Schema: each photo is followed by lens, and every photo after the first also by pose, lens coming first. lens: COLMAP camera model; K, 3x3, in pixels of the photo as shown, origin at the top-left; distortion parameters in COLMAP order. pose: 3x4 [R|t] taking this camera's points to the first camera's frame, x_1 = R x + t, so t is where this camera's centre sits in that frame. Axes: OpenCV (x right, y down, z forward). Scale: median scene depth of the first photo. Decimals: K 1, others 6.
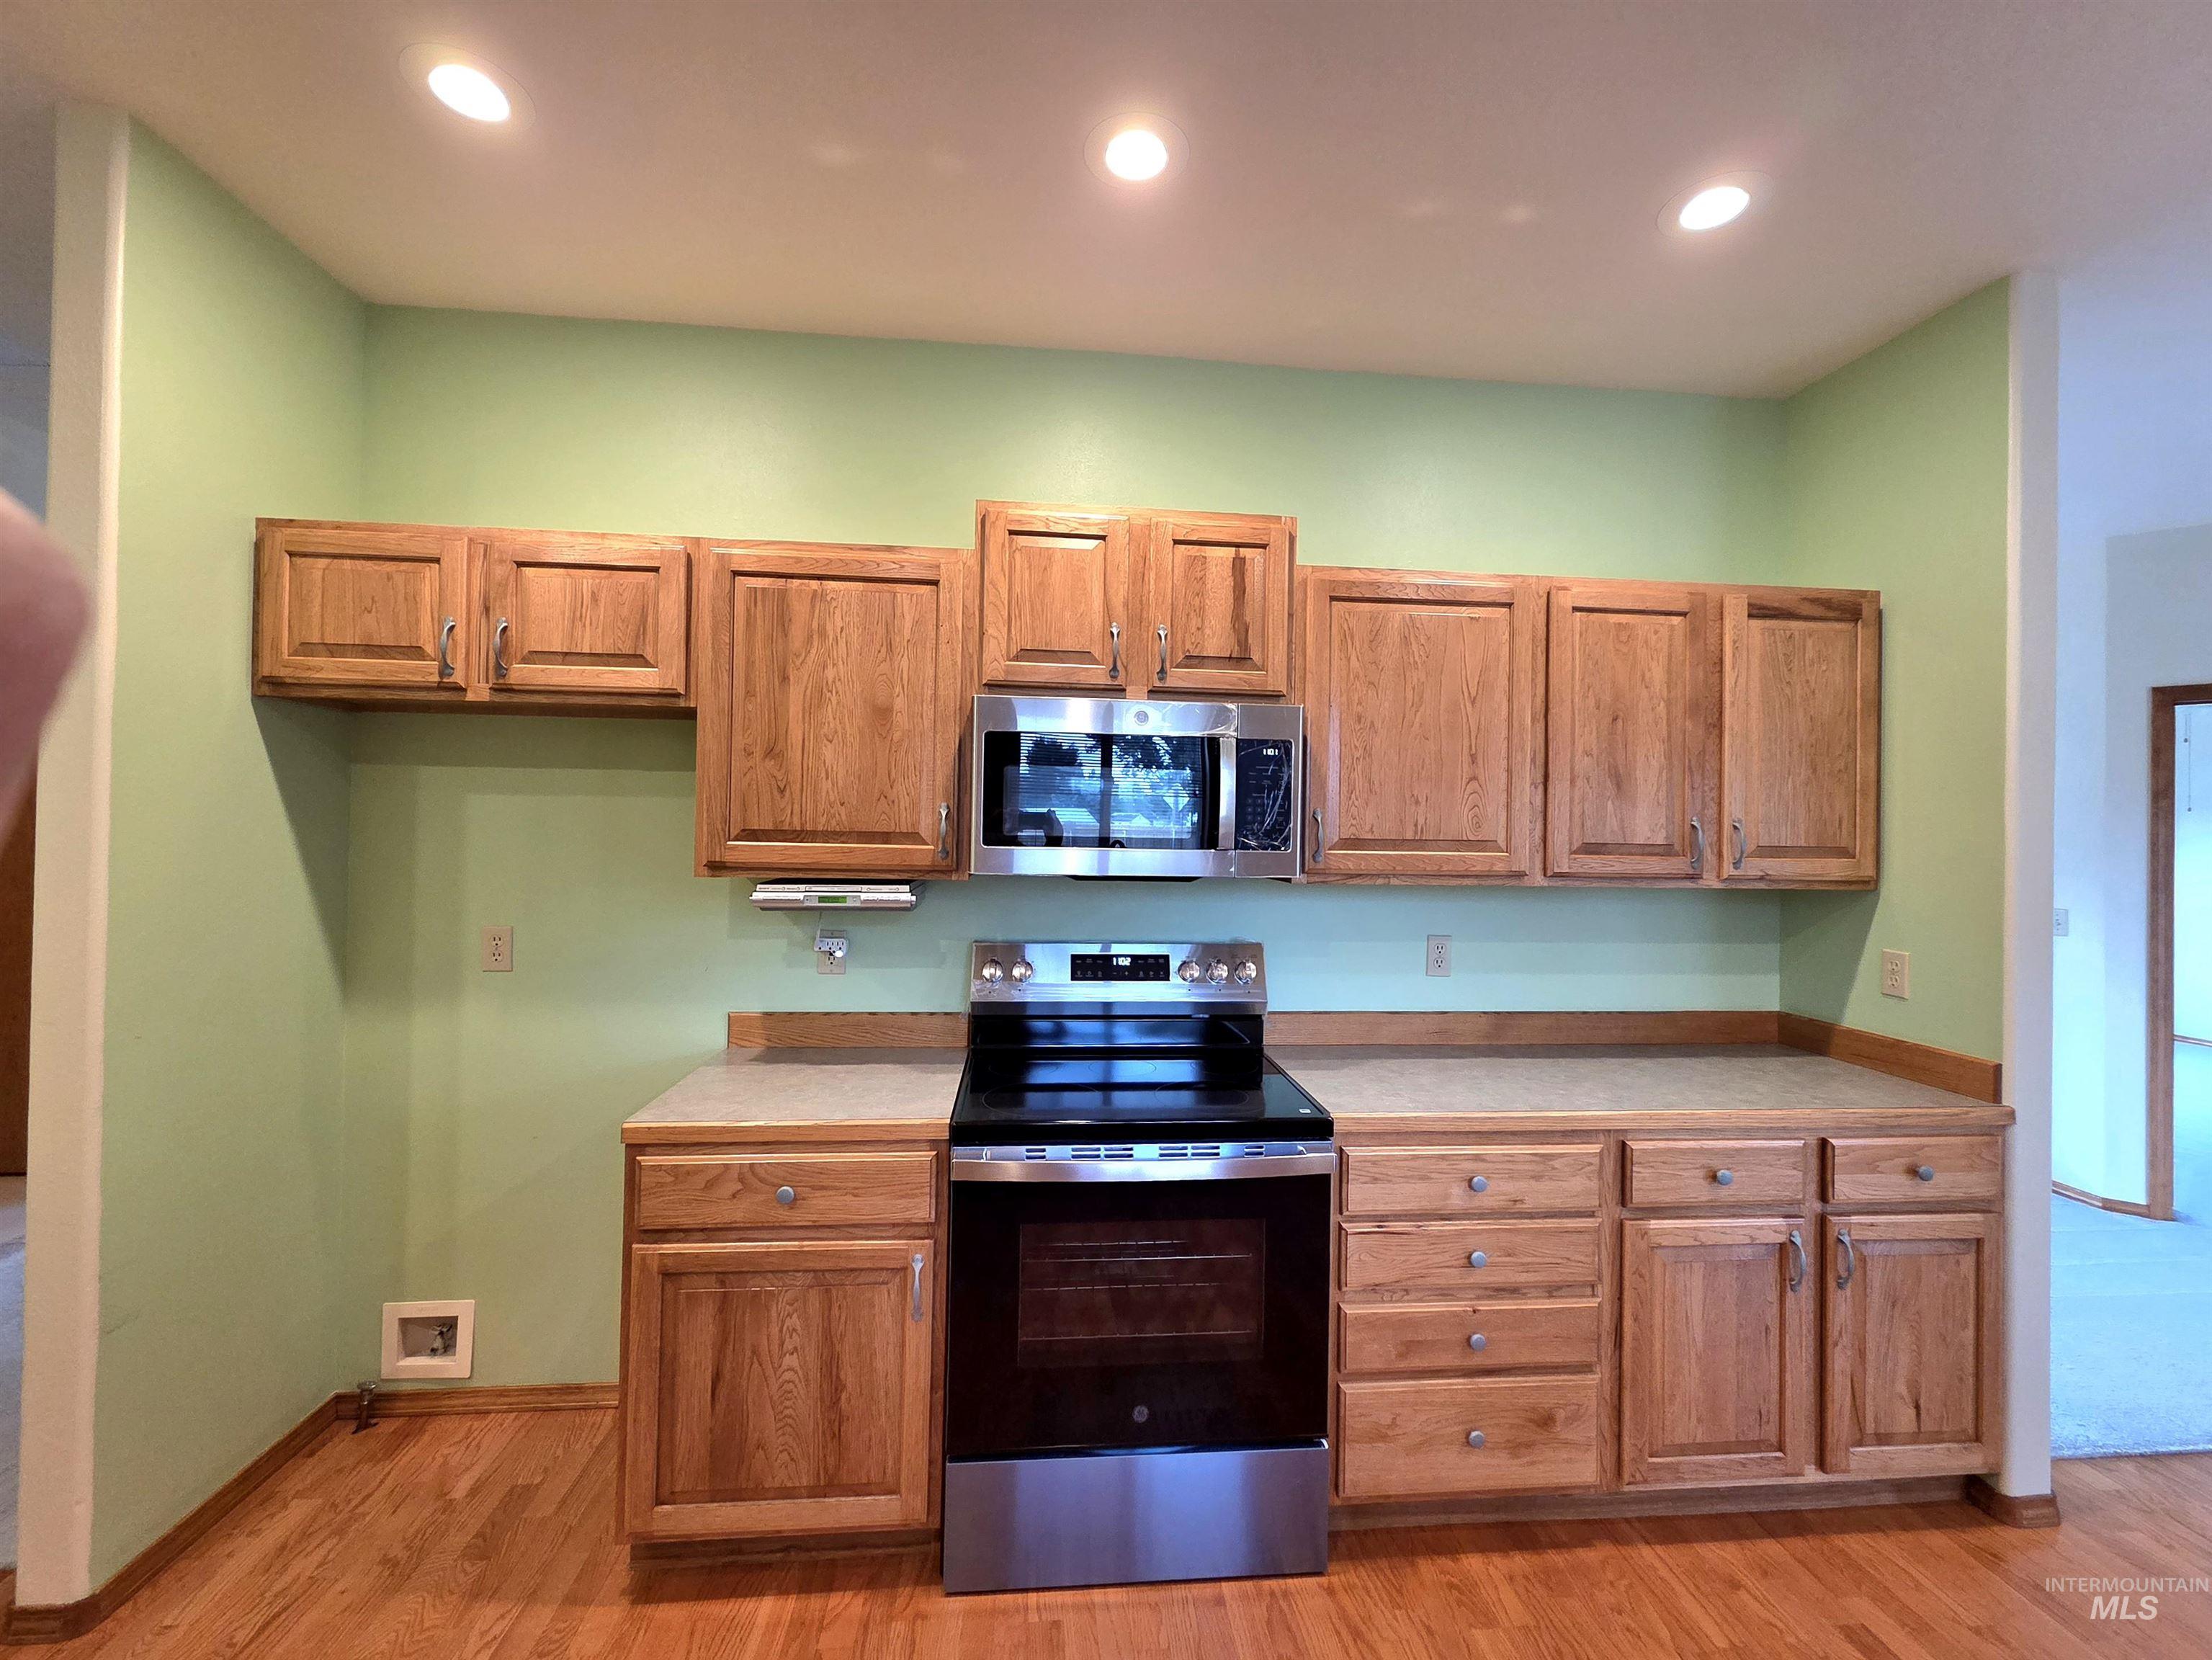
lens RADIAL K [[906.4, 0, 1115.7], [0, 906.4, 828.6], [0, 0, 1]] dist [0.004840, -0.000381]
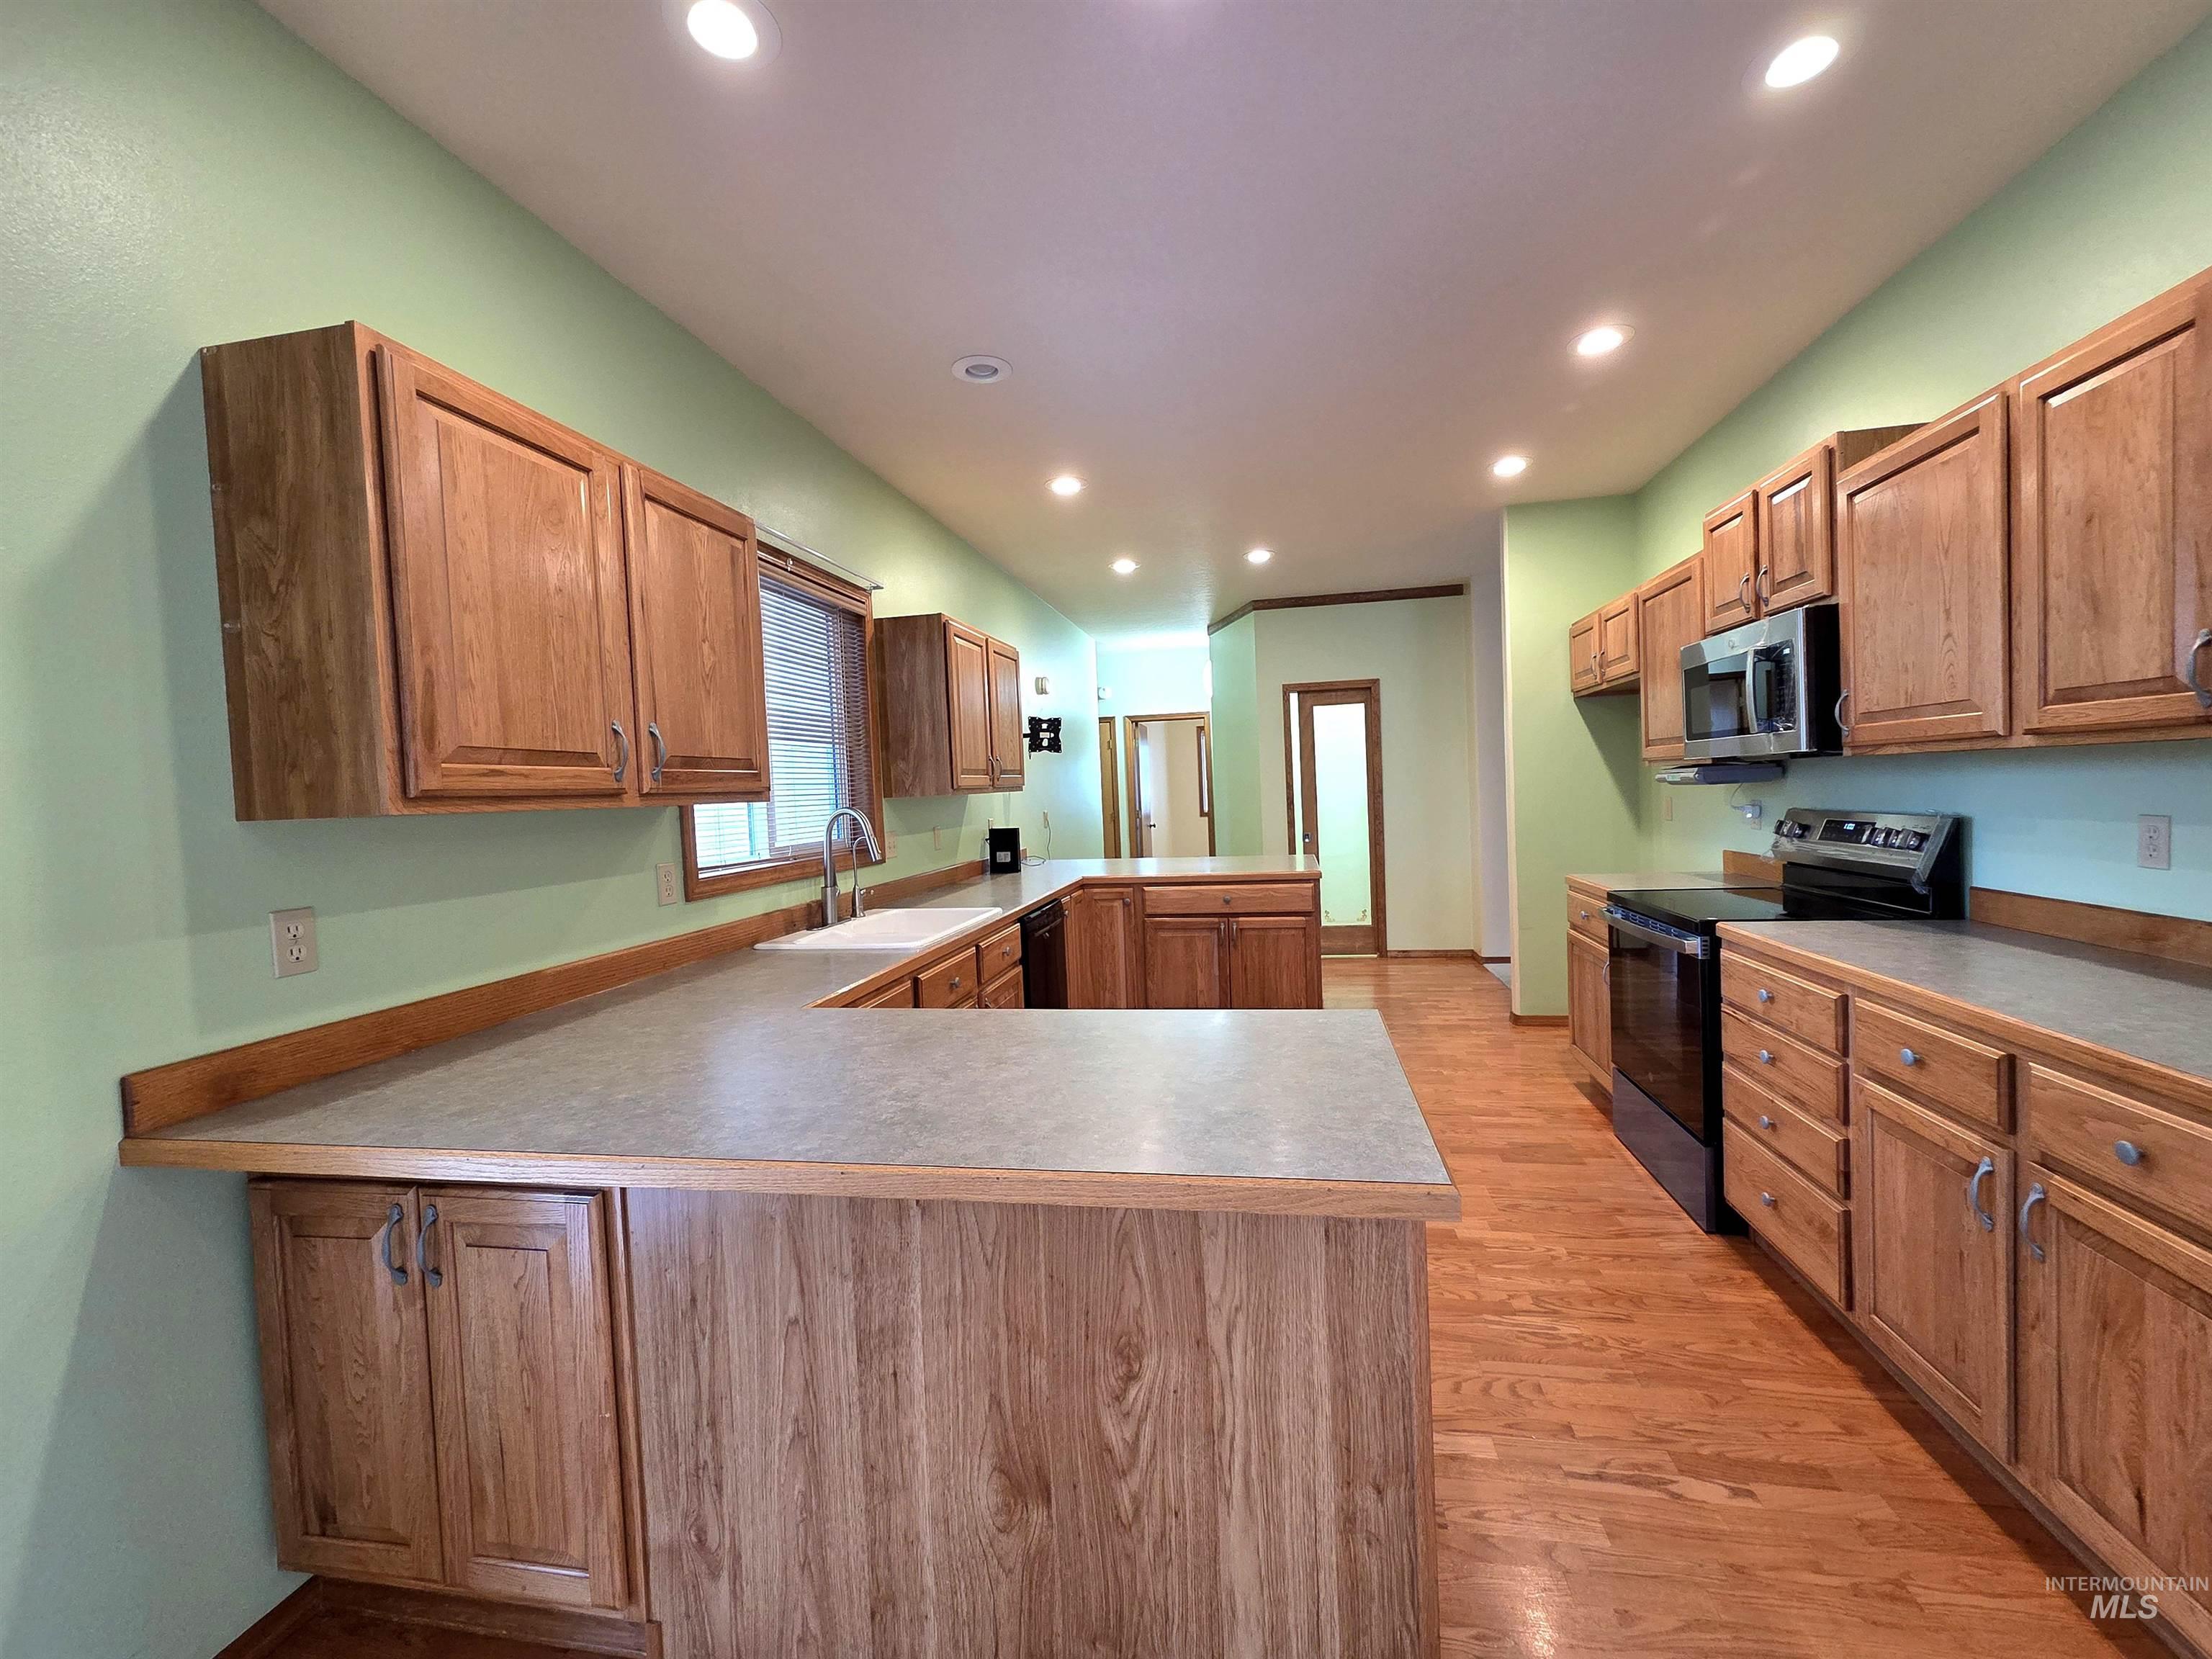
lens RADIAL K [[906.3, 0, 1111.3], [0, 906.3, 824.3], [0, 0, 1]] dist [0.004840, -0.000381]
pose [[-0.279431, 0.029731, -0.959705, 1.647568], [0.046336, 0.998774, 0.017450, 0.088019], [0.959047, -0.039593, -0.280466, 0.461317]]
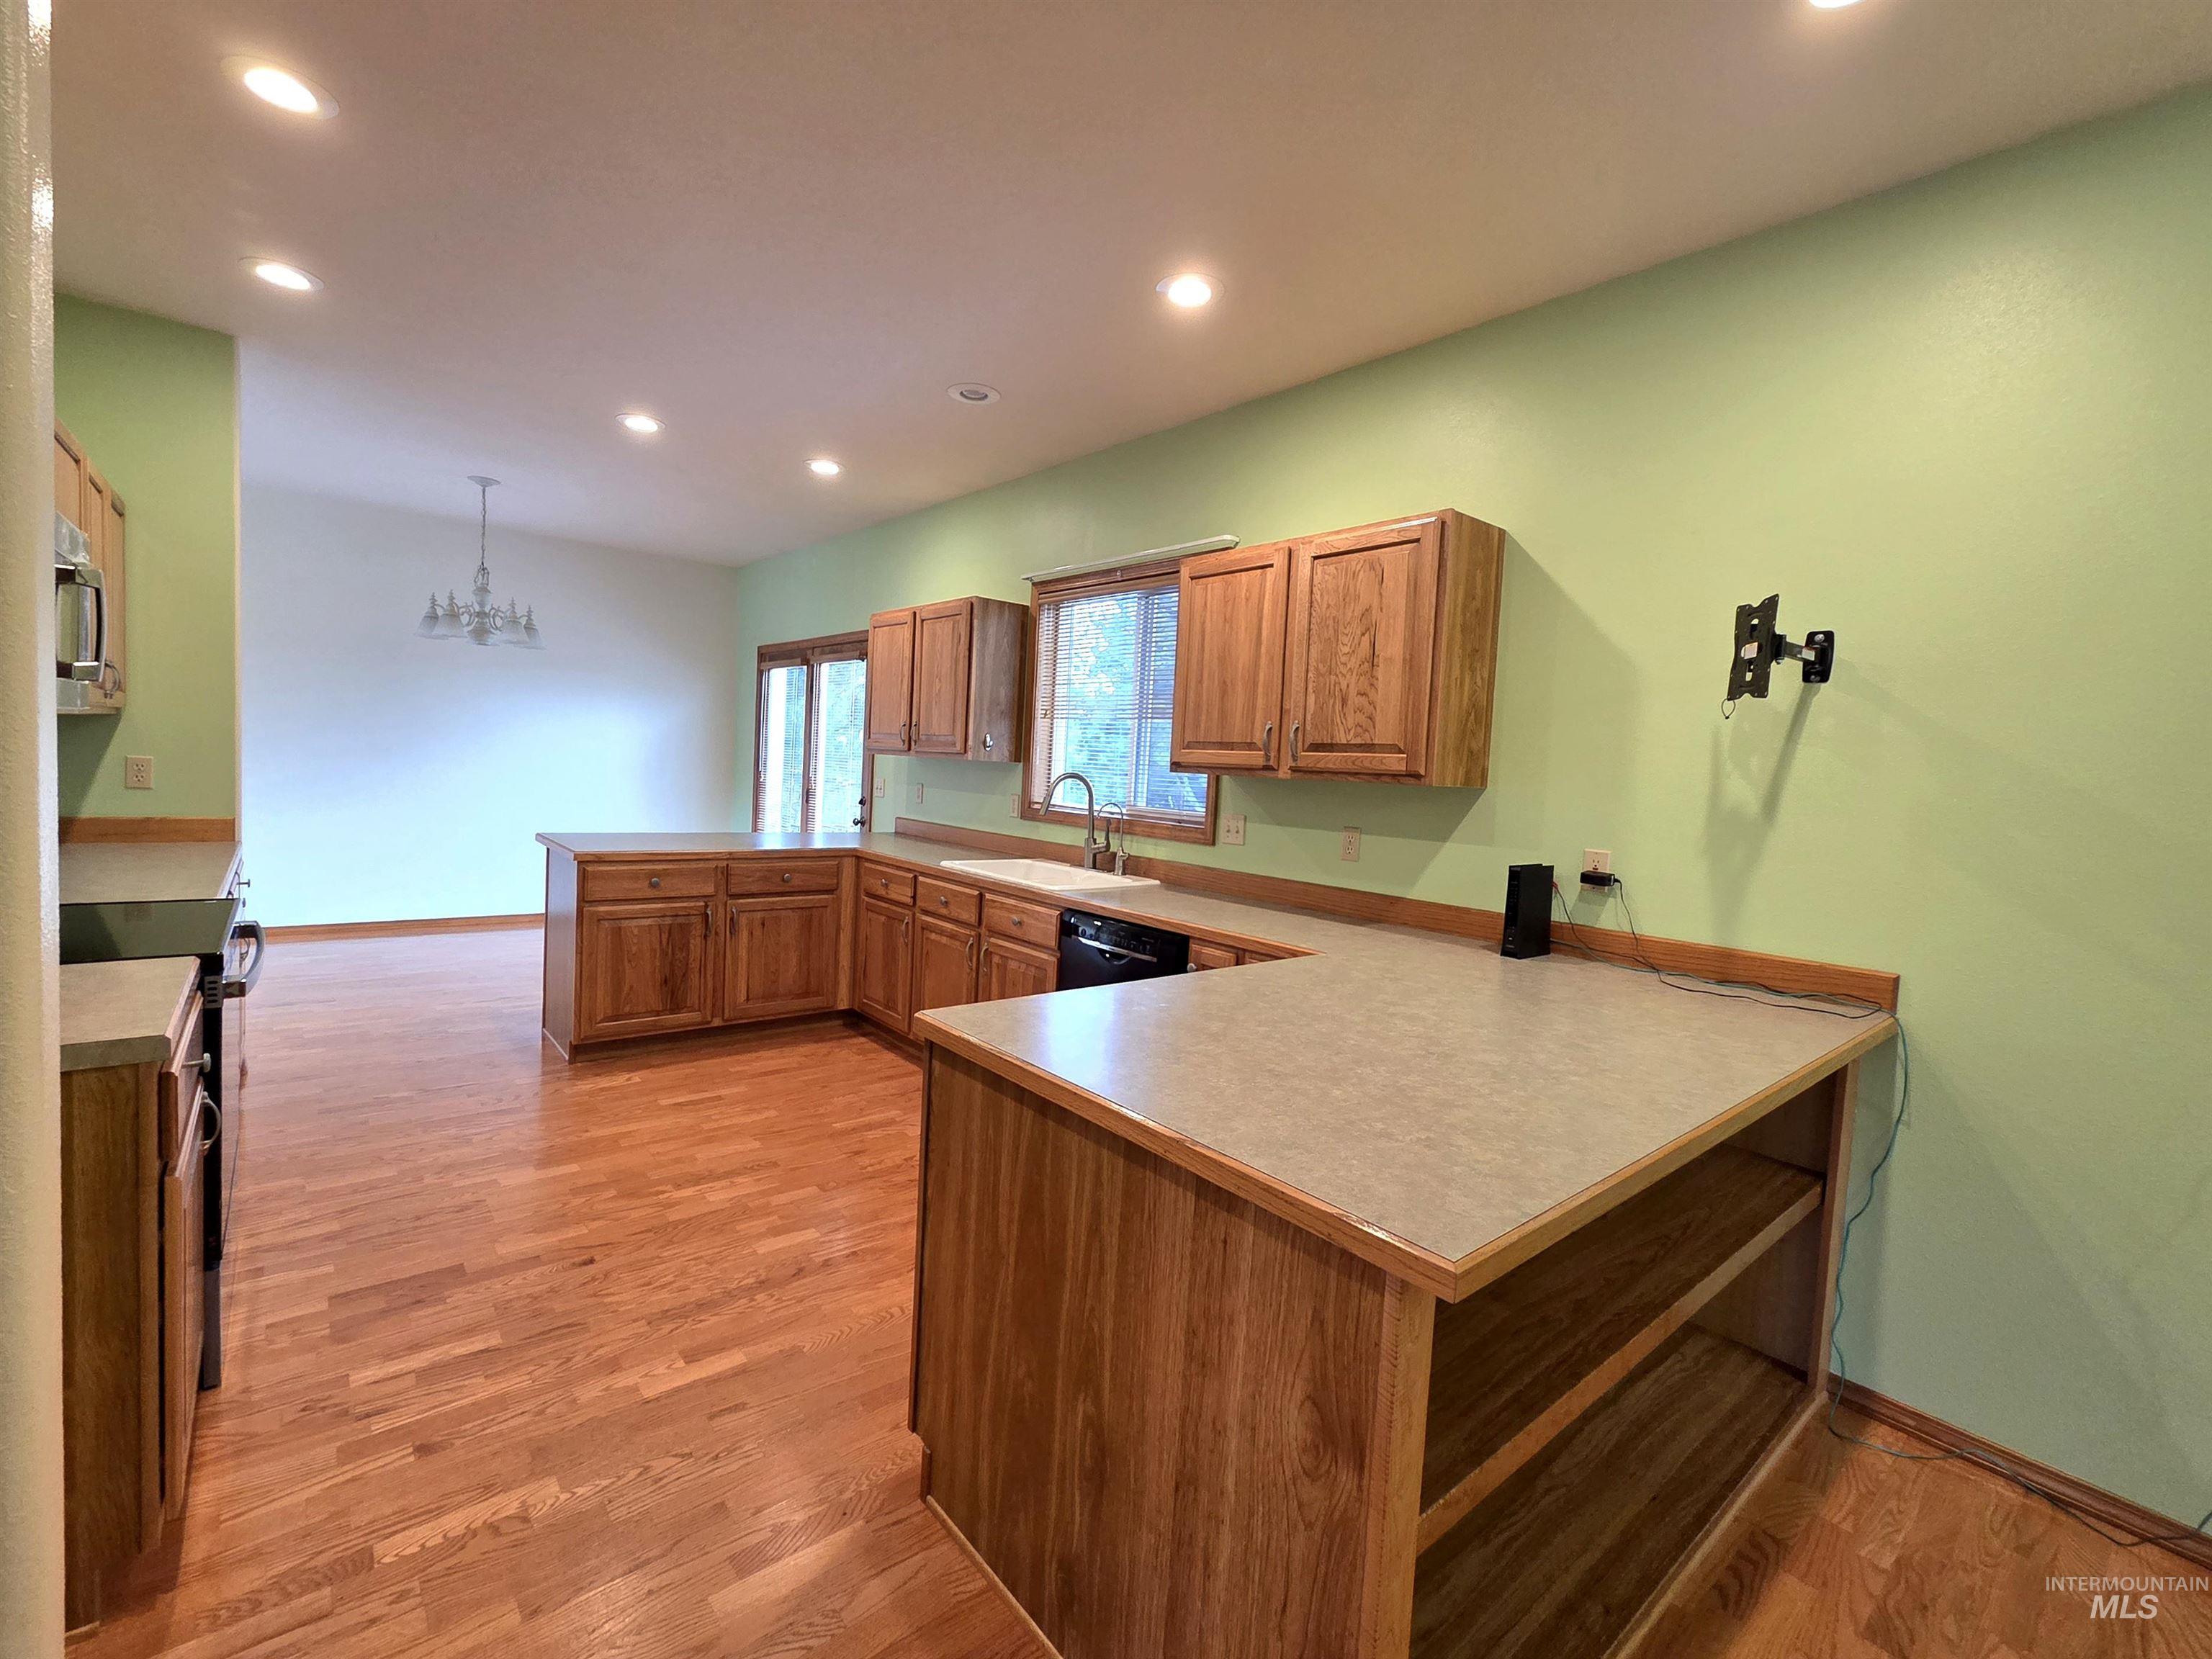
lens RADIAL K [[968.0, 0, 1114.9], [0, 968.0, 832.3], [0, 0, 1]] dist [0.009196, -0.000183]
pose [[-0.568551, -0.107091, 0.815648, -1.413613], [-0.073293, 0.994142, 0.079437, 0.022049], [-0.819376, -0.014617, -0.573070, 0.682625]]
